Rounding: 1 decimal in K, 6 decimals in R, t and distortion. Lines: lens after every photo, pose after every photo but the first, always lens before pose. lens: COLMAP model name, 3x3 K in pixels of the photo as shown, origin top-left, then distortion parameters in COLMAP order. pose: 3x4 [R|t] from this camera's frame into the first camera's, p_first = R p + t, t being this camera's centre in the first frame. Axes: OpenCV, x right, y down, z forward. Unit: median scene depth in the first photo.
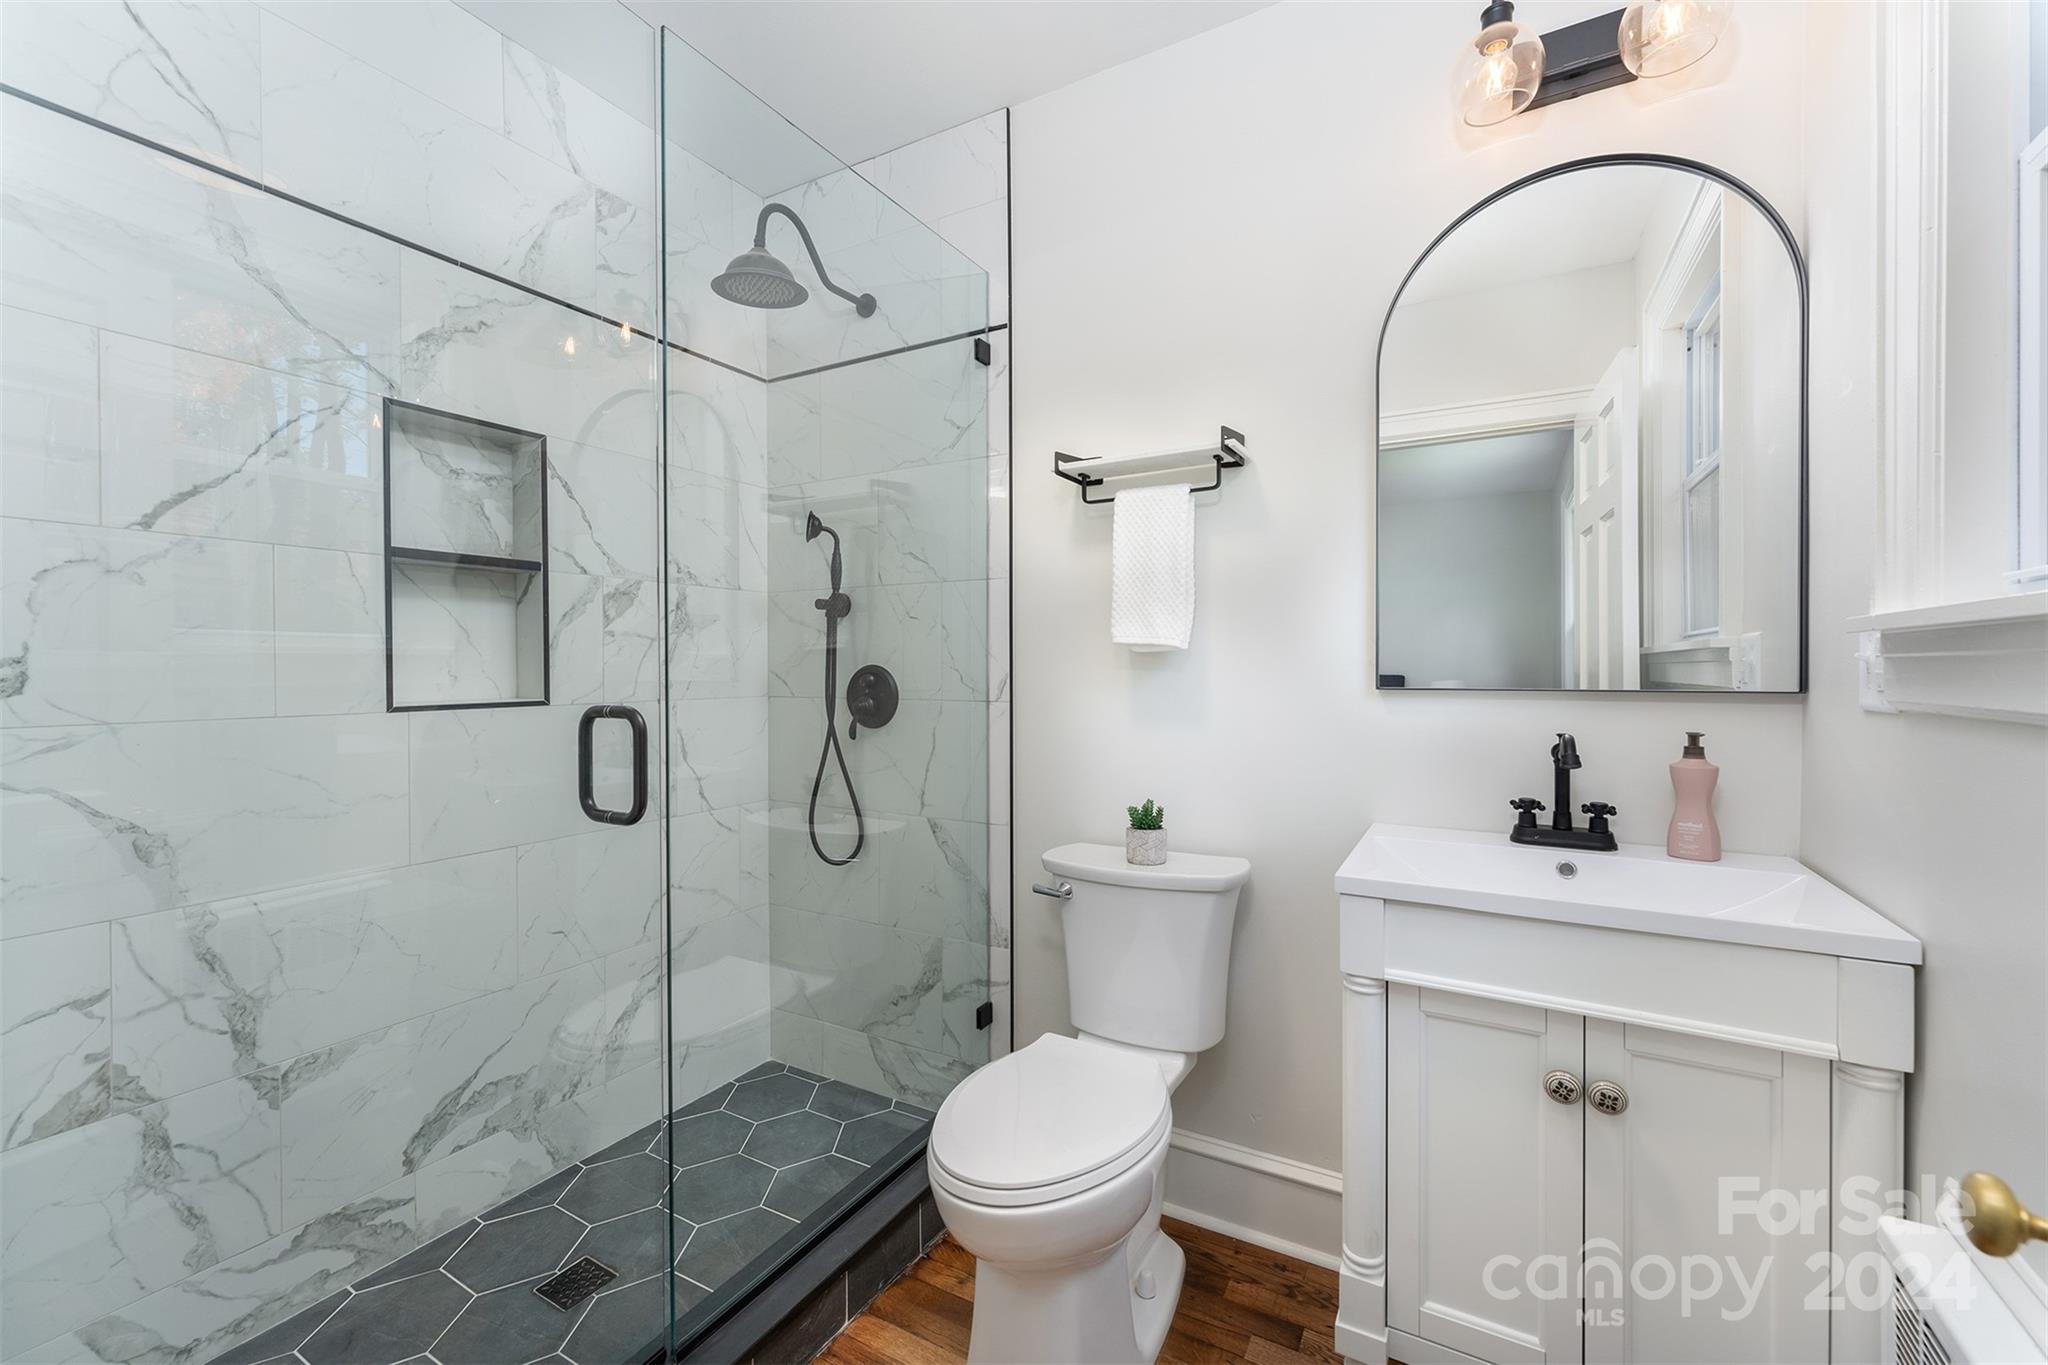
lens RADIAL K [[825.2, 0, 1032.4], [0, 825.2, 680.9], [0, 0, 1]] dist [0.002498, -0.000007]
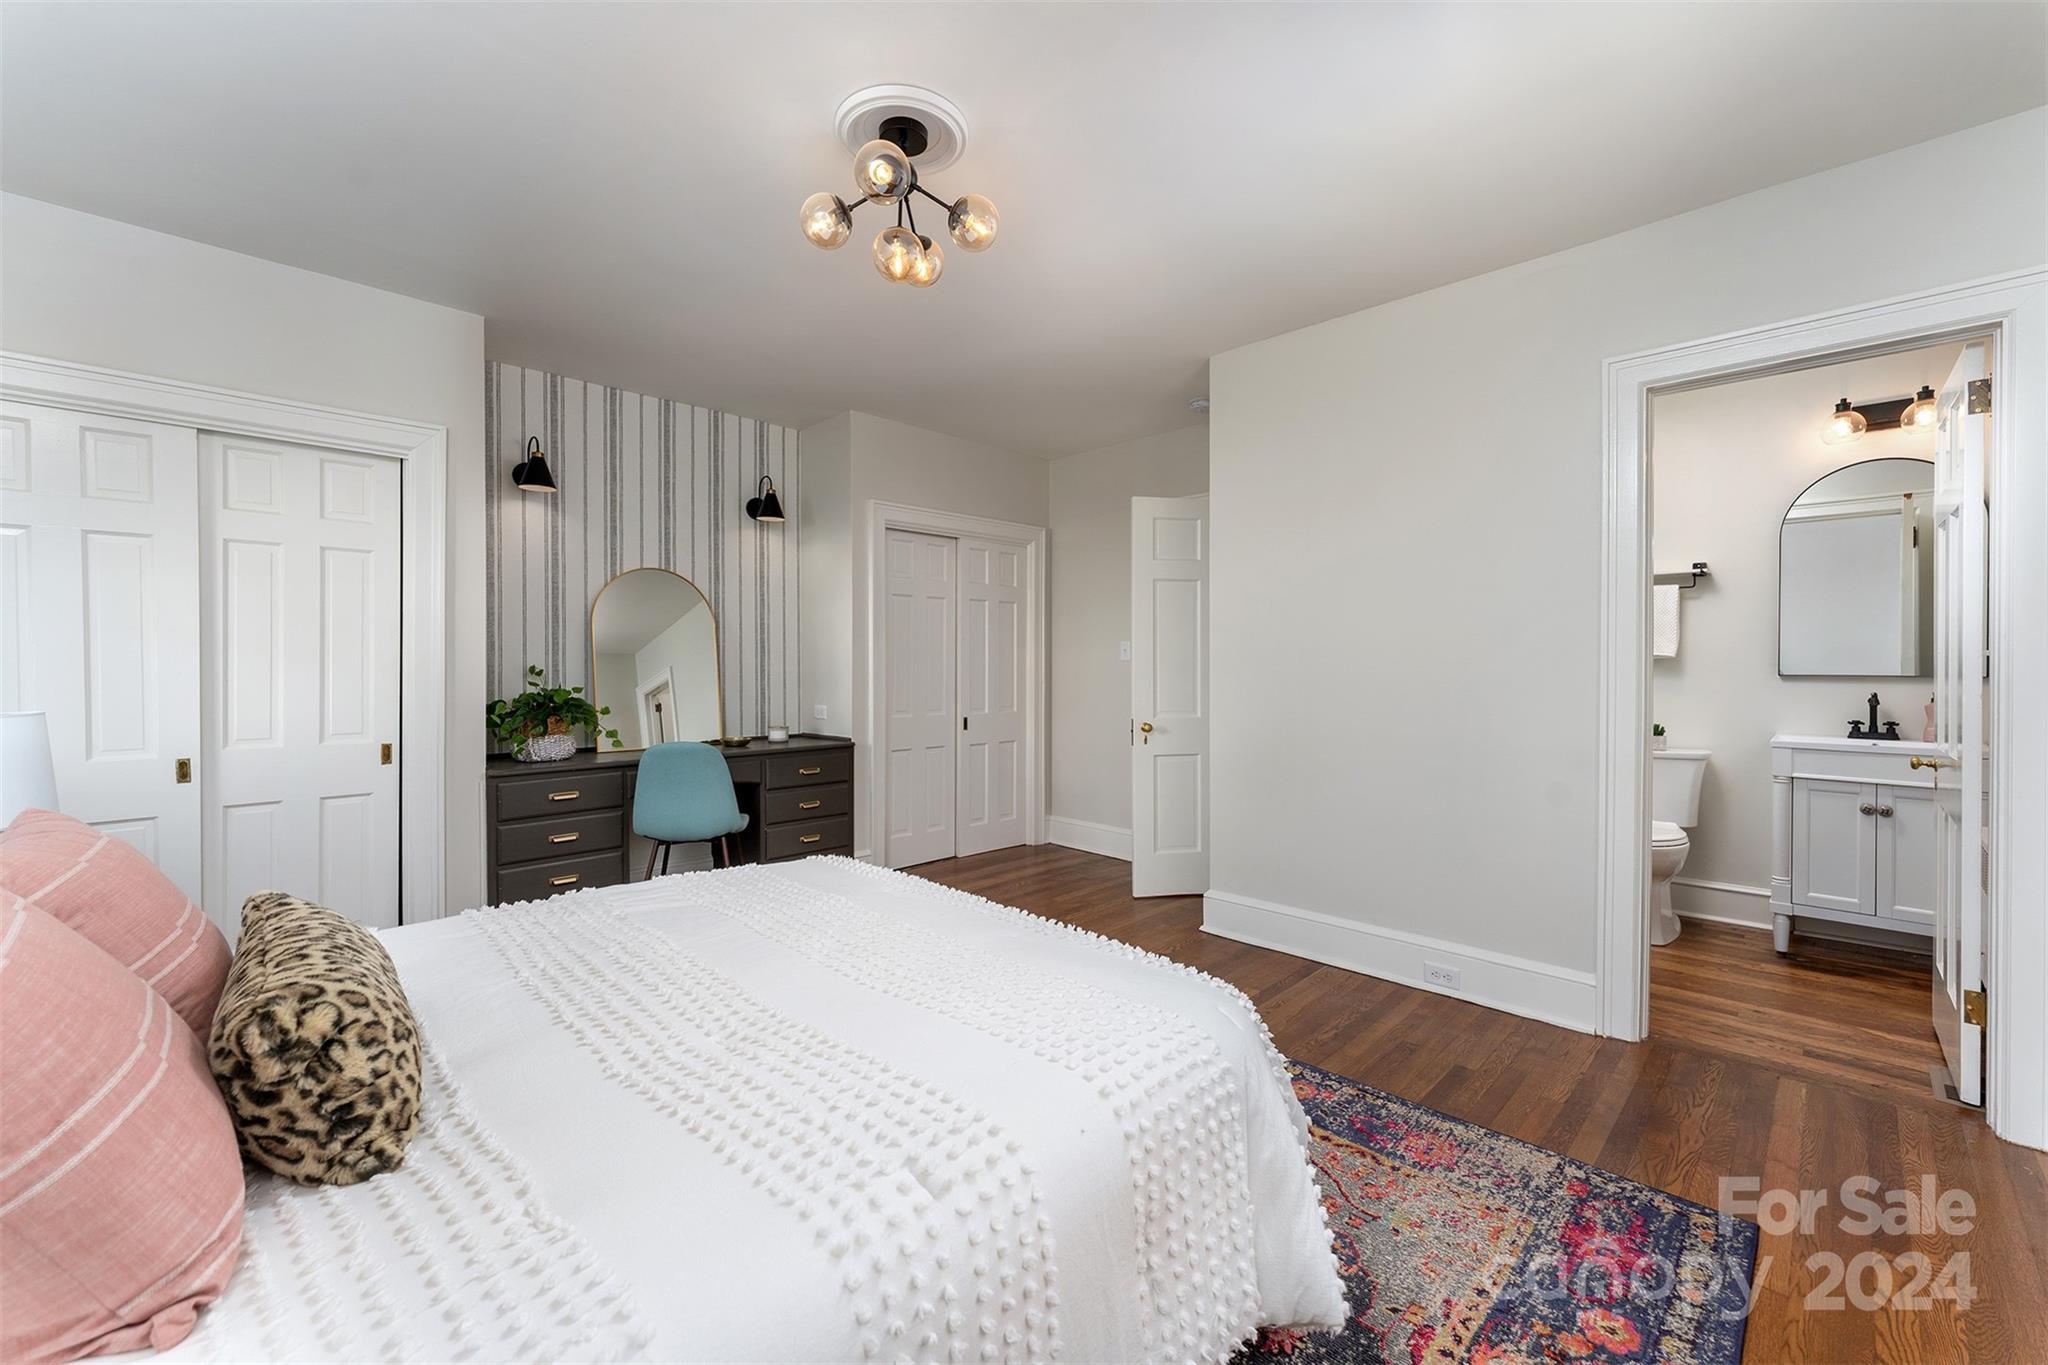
lens RADIAL K [[825.2, 0, 1016.9], [0, 825.2, 671.8], [0, 0, 1]] dist [0.002498, -0.000007]
pose [[0.962299, 0.000379, -0.271992, -1.172639], [-0.000281, 1.000000, 0.000400, -0.002949], [0.271992, -0.000308, 0.962299, -2.117430]]
